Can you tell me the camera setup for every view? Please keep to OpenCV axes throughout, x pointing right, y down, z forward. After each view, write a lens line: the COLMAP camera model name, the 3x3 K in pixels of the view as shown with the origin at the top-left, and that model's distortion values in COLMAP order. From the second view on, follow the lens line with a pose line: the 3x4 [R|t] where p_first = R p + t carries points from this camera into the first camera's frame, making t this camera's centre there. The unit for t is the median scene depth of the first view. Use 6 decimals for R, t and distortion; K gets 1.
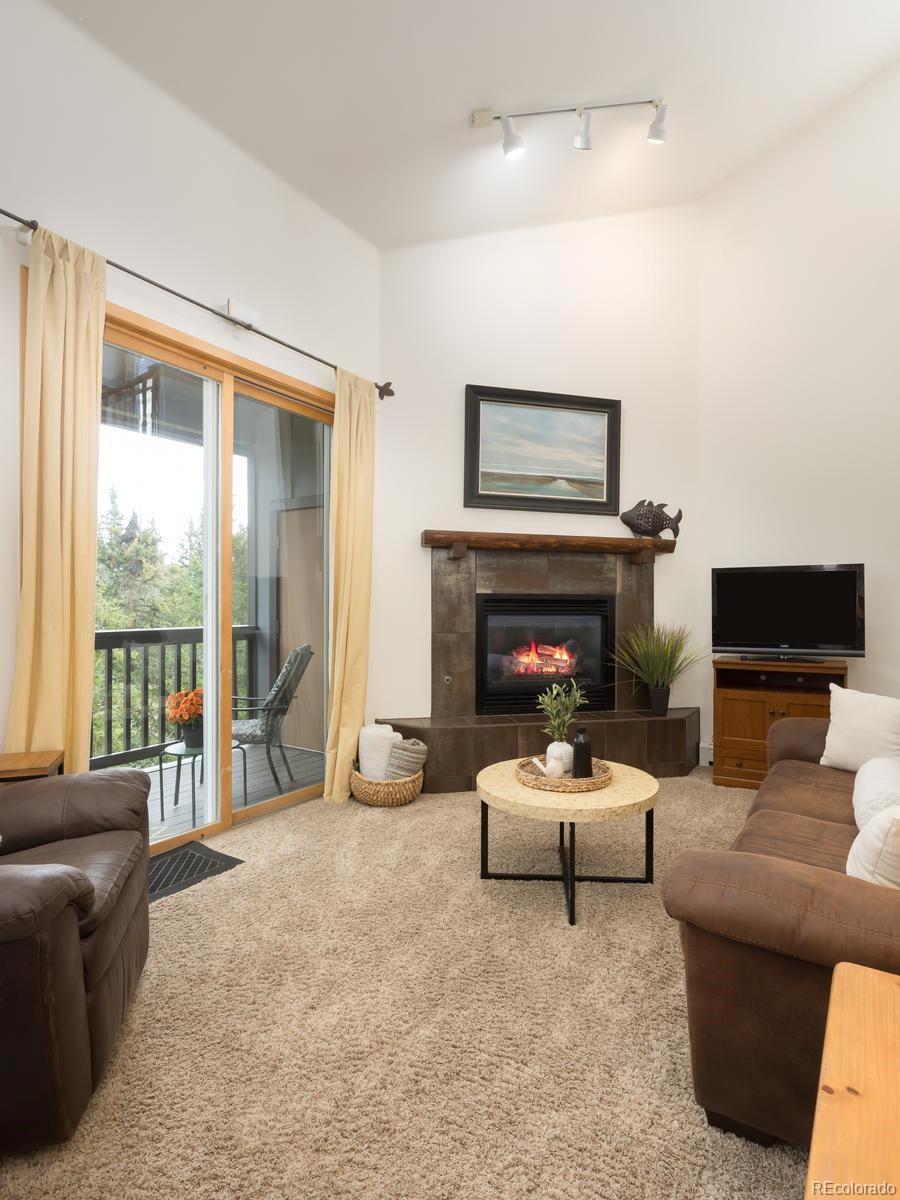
lens RADIAL K [[621.8, 0, 457.1], [0, 621.8, 593.2], [0, 0, 1]] dist [-0.001592, 0.001990]
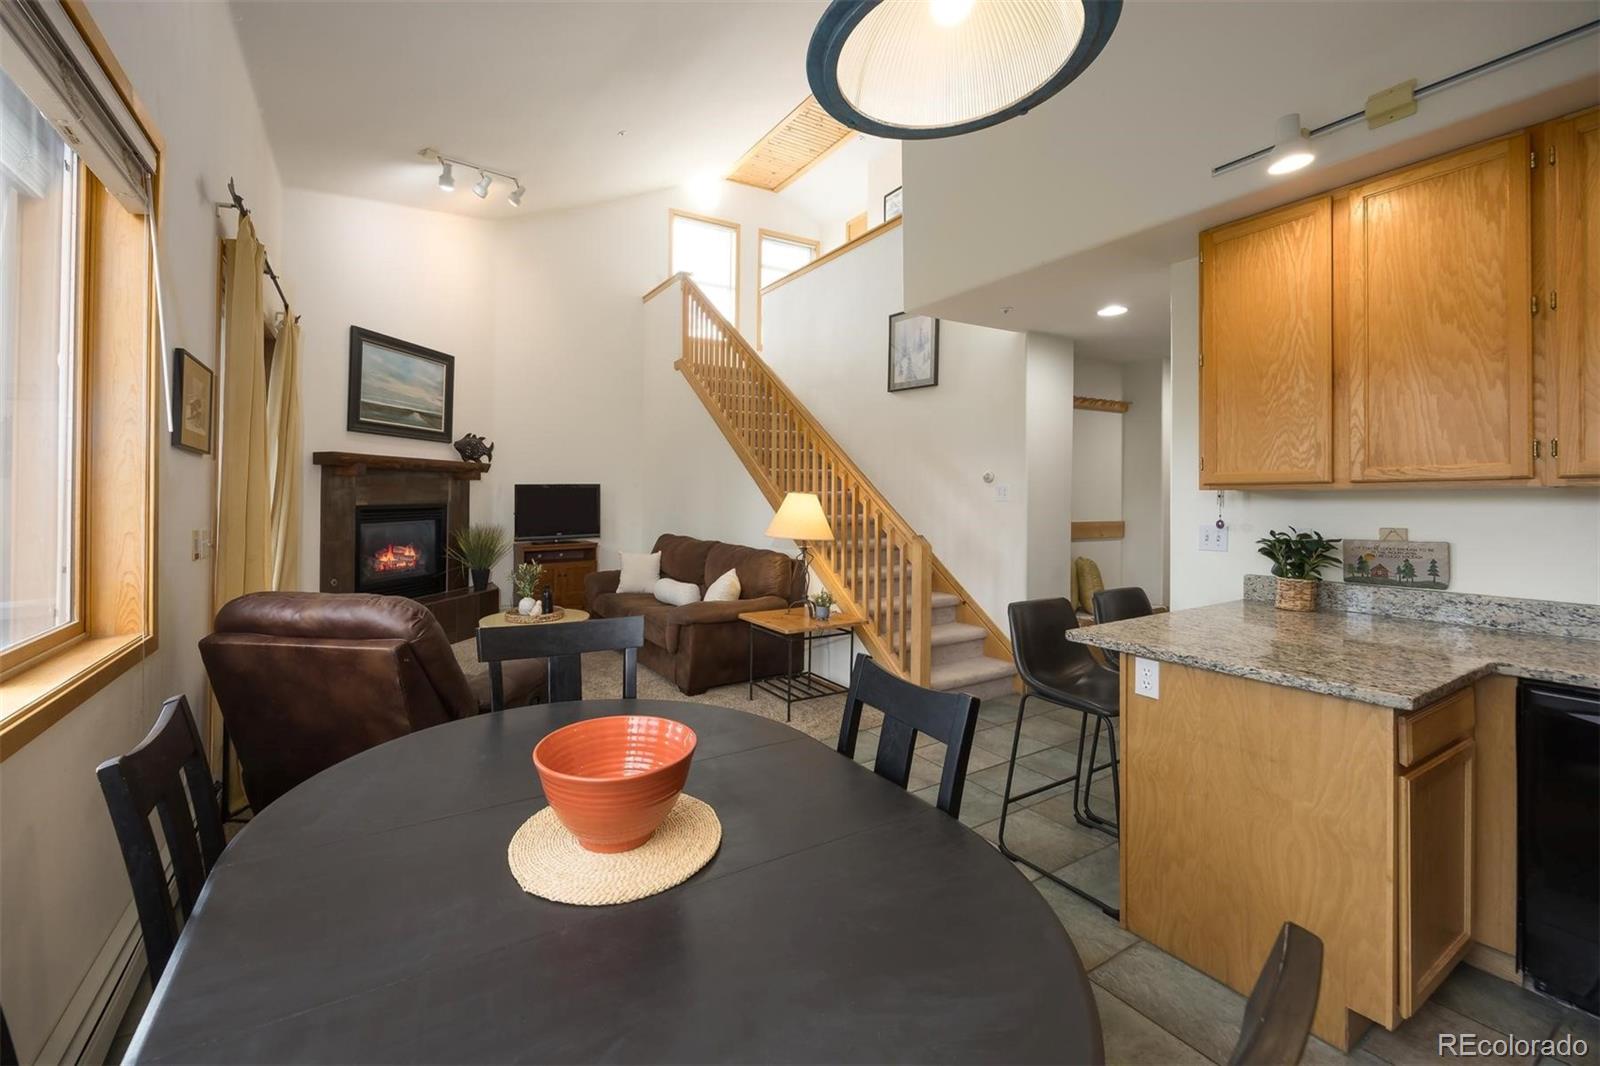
lens RADIAL K [[644.0, 0, 755.5], [0, 644.0, 491.2], [0, 0, 1]] dist [-0.001447, 0.000624]
pose [[0.470436, -0.005497, 0.882417, -0.780193], [-0.007861, 0.999915, 0.010420, -0.051030], [-0.882399, -0.011839, 0.470352, -0.260562]]
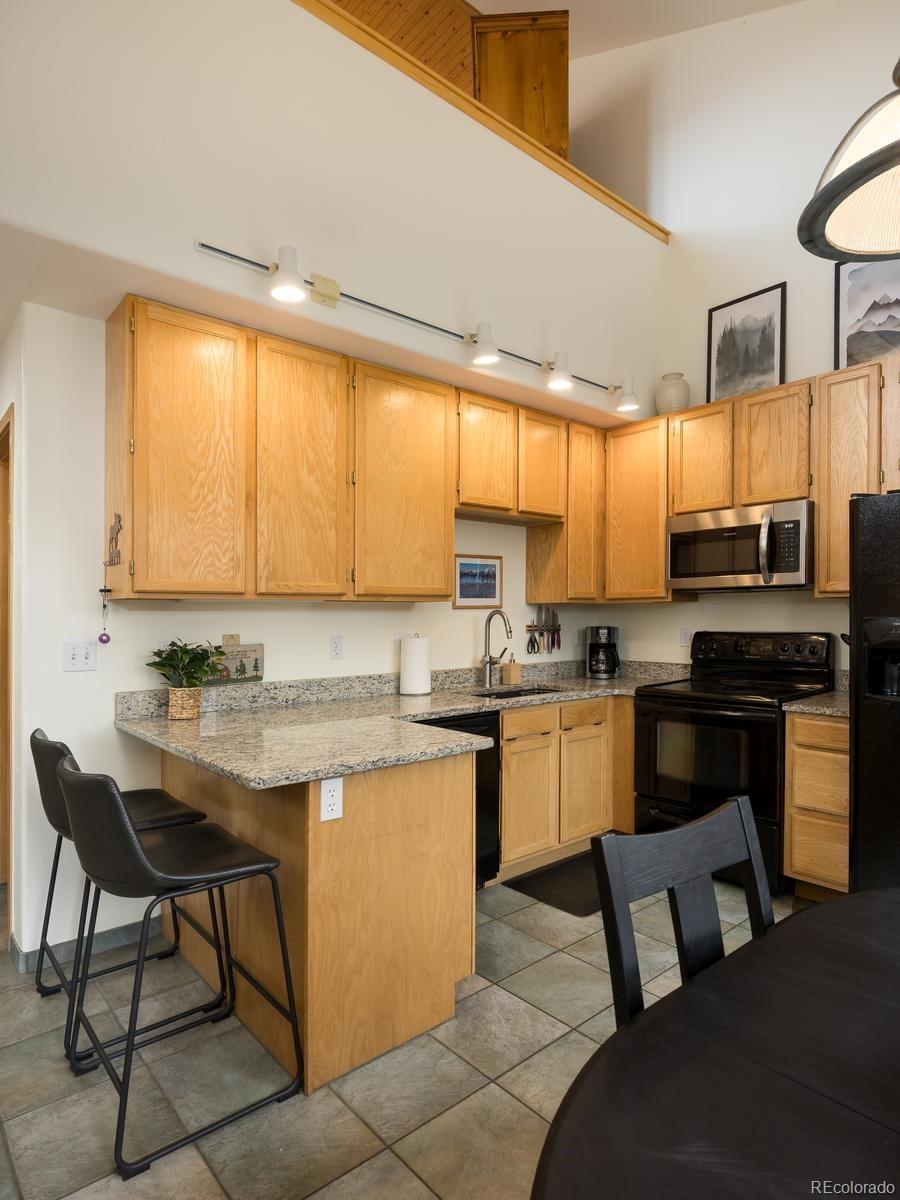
lens RADIAL K [[680.2, 0, 466.8], [0, 680.2, 619.5], [0, 0, 1]] dist [-0.000079, 0.000696]
pose [[-0.956720, -0.015342, 0.290605, -0.446183], [-0.018138, 0.999811, -0.006931, -0.031151], [-0.290444, -0.011902, -0.956818, 0.123413]]
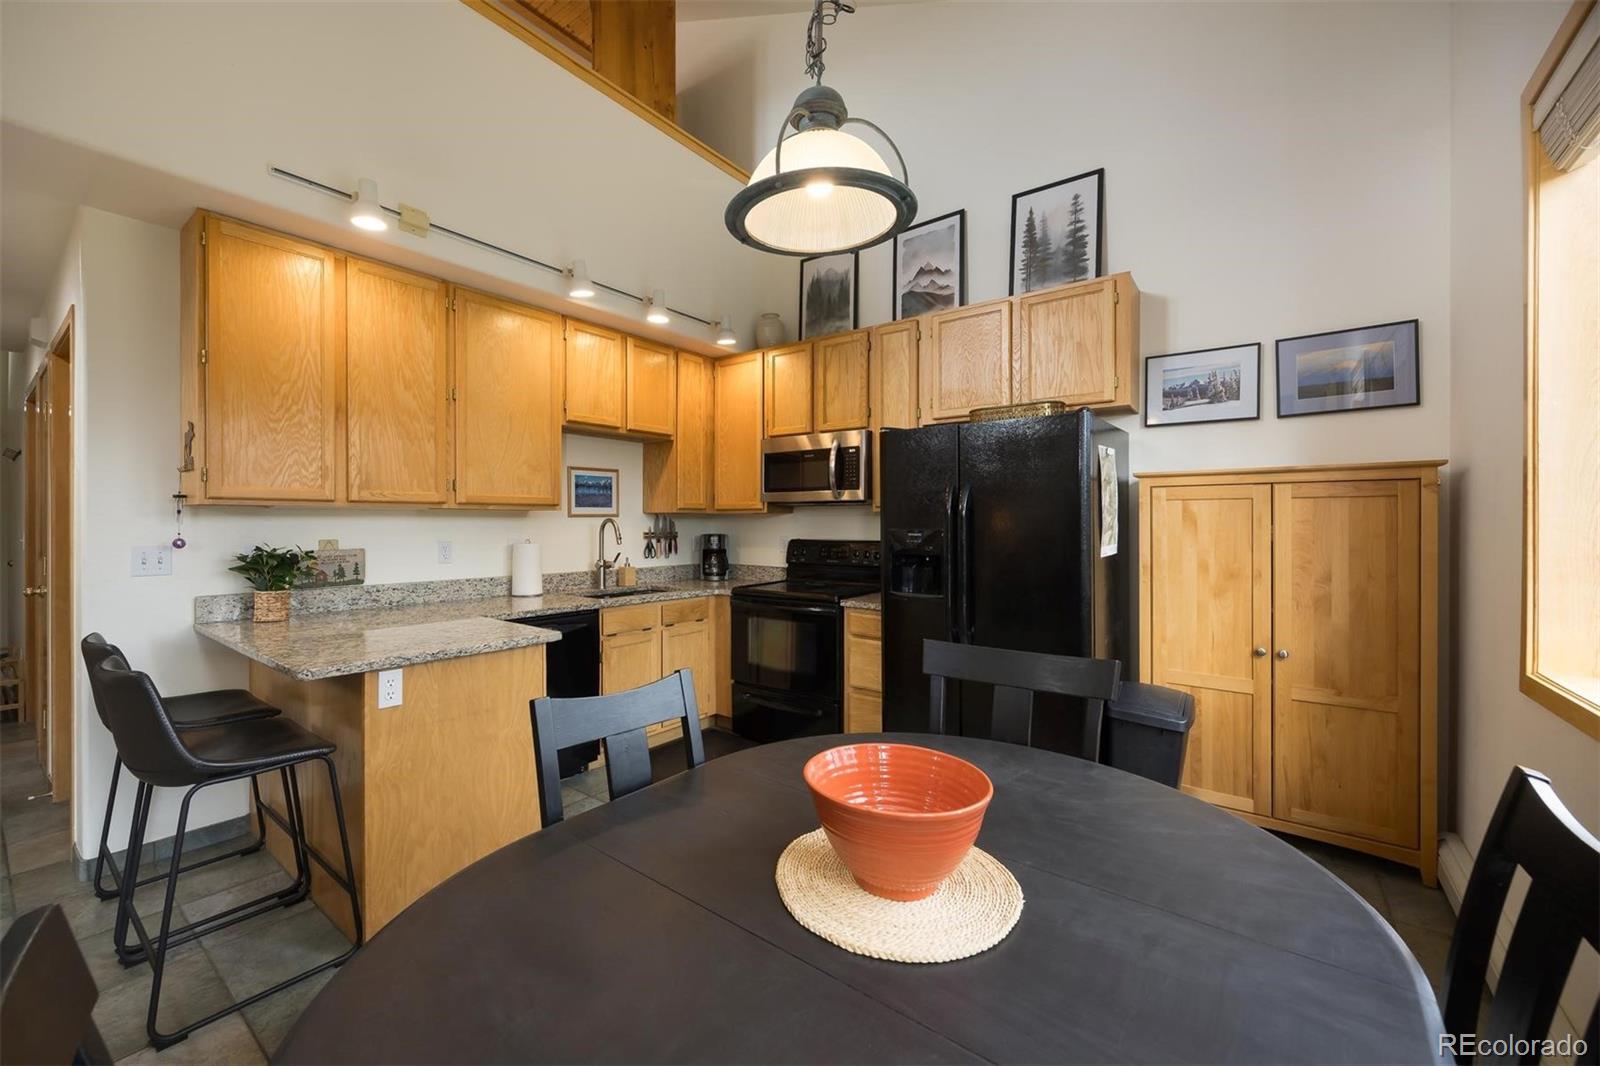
lens RADIAL K [[644.0, 0, 760.4], [0, 644.0, 527.1], [0, 0, 1]] dist [-0.001447, 0.000624]
pose [[-0.993009, -0.021061, 0.116145, -0.555222], [-0.022650, 0.999667, -0.012377, -0.032085], [-0.115846, -0.014921, -0.993155, 0.155994]]
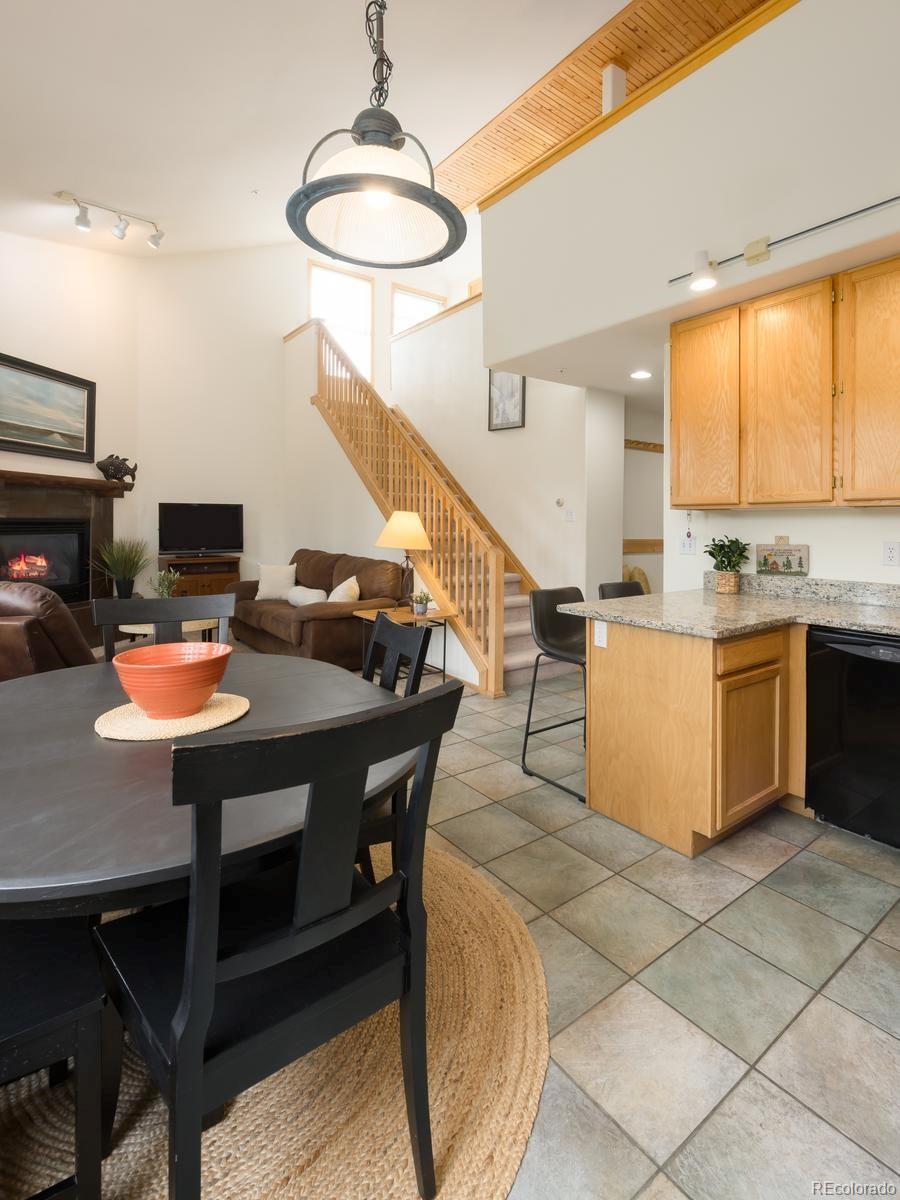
lens RADIAL K [[578.5, 0, 502.3], [0, 578.5, 537.1], [0, 0, 1]] dist [-0.002188, -0.001474]
pose [[0.323680, -0.030929, 0.945661, -0.845321], [-0.023283, 0.998903, 0.040639, -0.037419], [-0.945880, -0.035172, 0.322605, -0.391688]]
